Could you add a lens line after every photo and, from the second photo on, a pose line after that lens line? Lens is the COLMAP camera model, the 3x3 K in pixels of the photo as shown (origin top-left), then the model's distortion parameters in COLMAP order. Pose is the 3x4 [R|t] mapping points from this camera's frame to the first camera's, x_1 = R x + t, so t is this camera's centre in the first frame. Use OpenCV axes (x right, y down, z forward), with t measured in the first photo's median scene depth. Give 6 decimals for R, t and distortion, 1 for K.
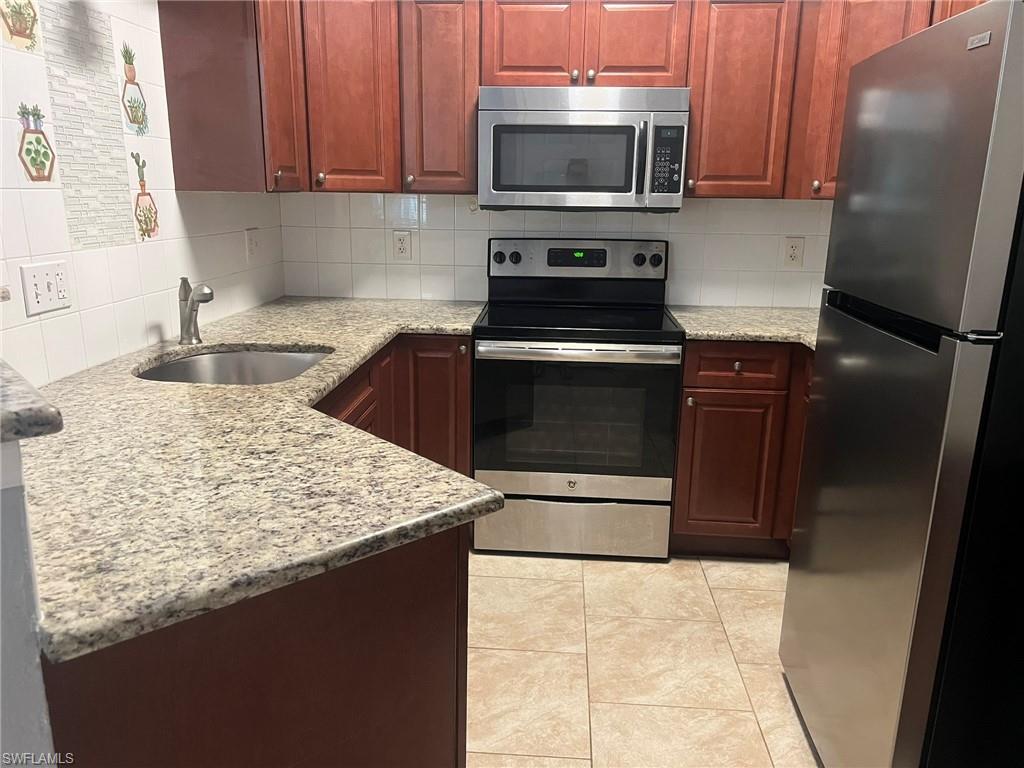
lens RADIAL K [[772.4, 0, 512.0], [0, 772.4, 384.0], [0, 0, 1]] dist [0.013661, 0.000767]
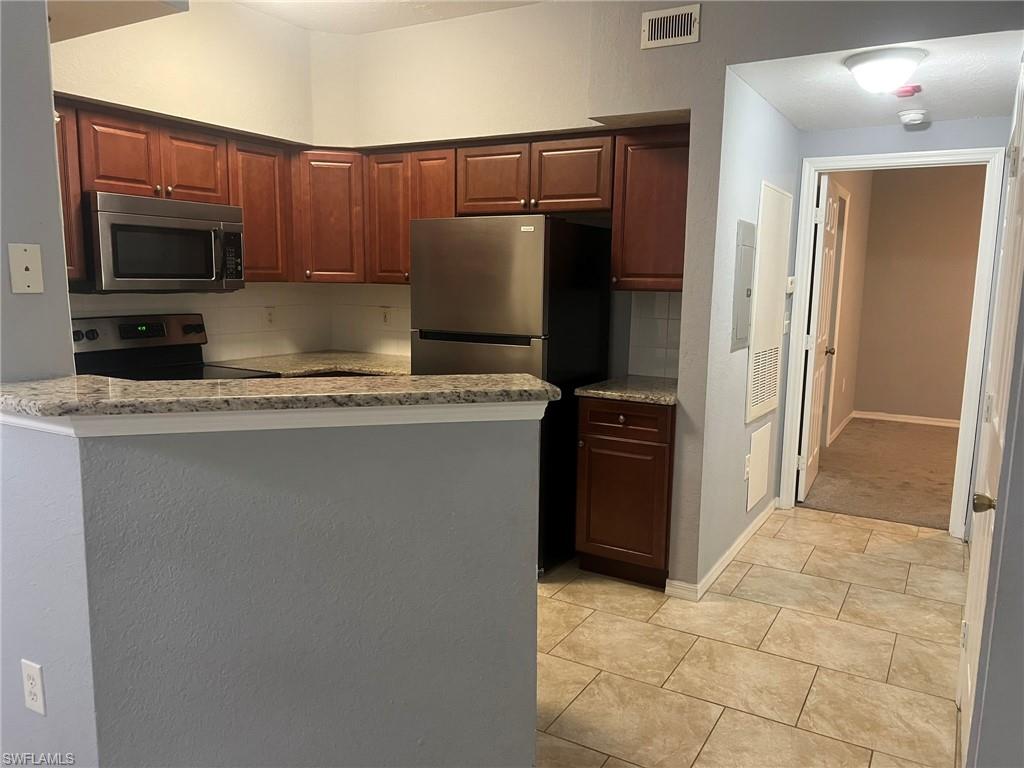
lens RADIAL K [[763.1, 0, 514.3], [0, 763.1, 380.6], [0, 0, 1]] dist [0.073564, -0.091249]
pose [[0.469714, -0.124477, 0.873999, -0.801876], [0.211159, 0.977114, 0.025680, 0.003677], [-0.857194, 0.172491, 0.485249, -0.074367]]
